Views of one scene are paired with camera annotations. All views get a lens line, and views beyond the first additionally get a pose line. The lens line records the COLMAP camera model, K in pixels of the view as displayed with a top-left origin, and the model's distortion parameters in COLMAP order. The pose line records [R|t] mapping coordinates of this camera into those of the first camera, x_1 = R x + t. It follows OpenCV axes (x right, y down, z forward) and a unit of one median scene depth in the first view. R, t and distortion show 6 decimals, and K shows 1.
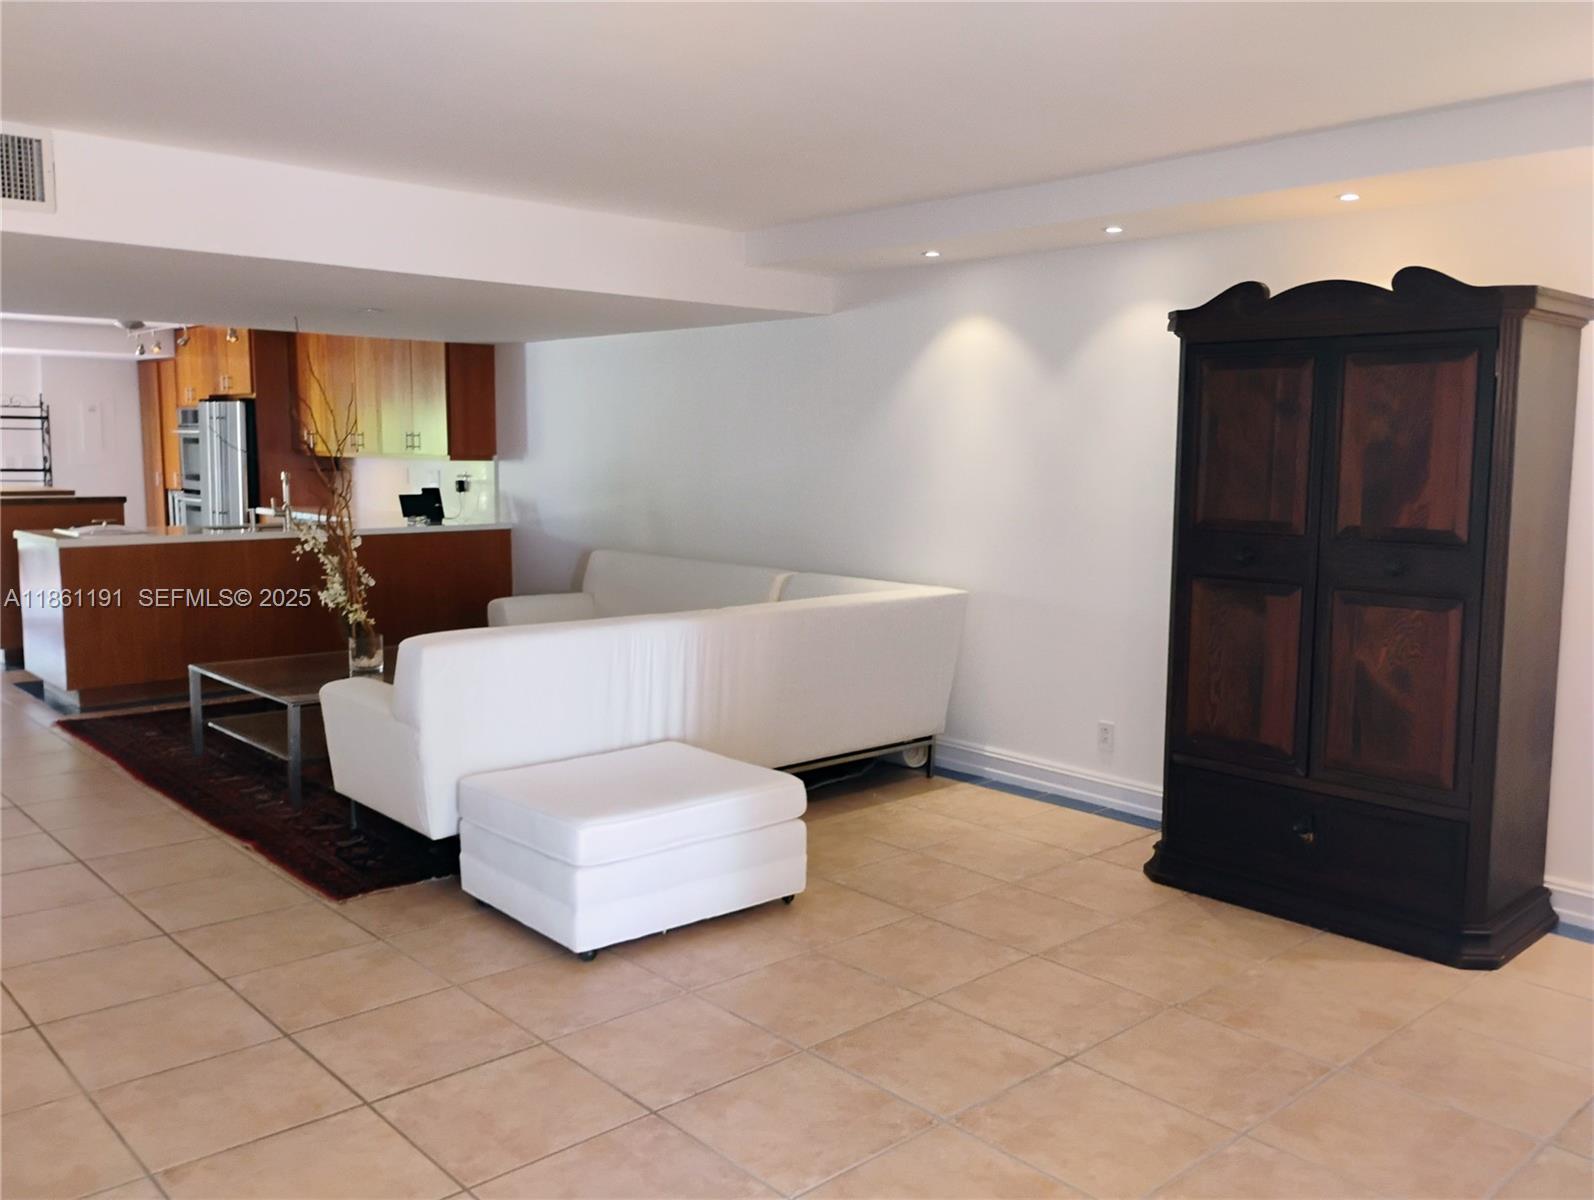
lens RADIAL K [[1343.0, 0, 795.1], [0, 1343.0, 591.7], [0, 0, 1]] dist [0.051245, -0.052341]
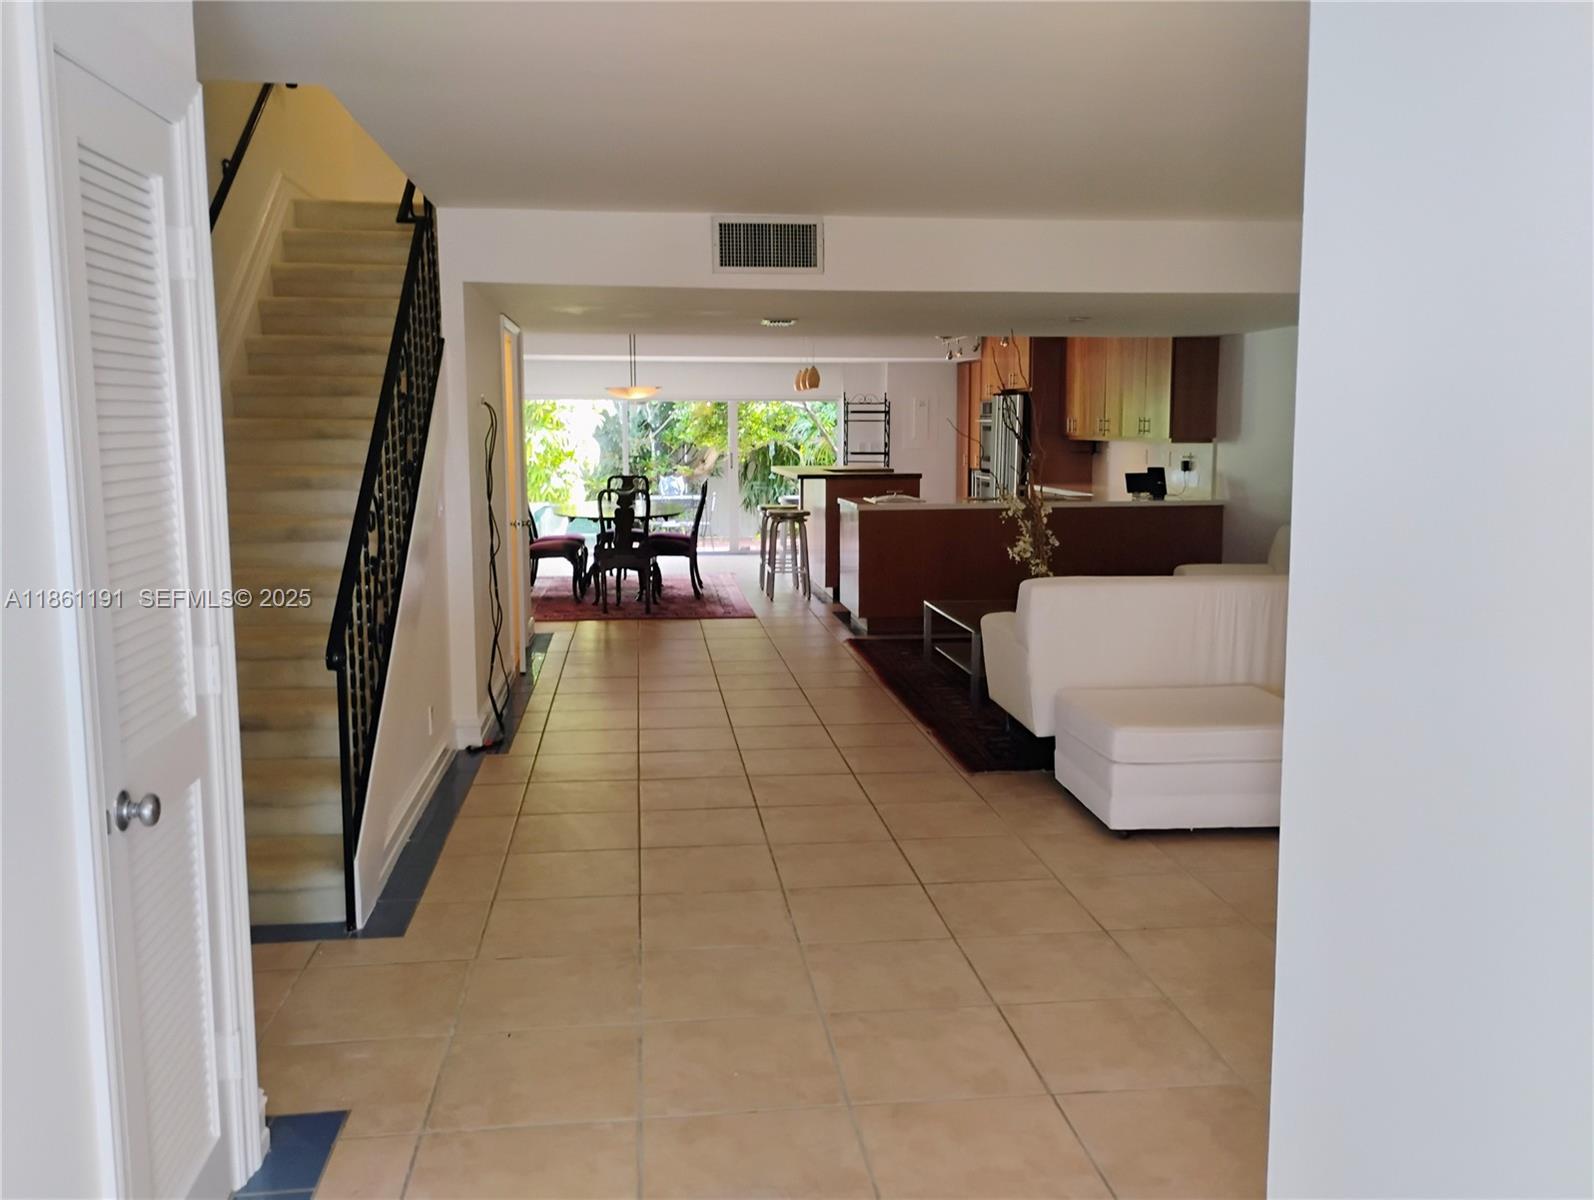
lens RADIAL K [[1343.0, 0, 797.7], [0, 1343.0, 602.7], [0, 0, 1]] dist [0.051245, -0.052341]
pose [[0.816572, 0.063221, -0.573770, 0.143885], [-0.051305, 0.997999, 0.036950, 0.010030], [0.574958, -0.000735, 0.818182, -0.098227]]
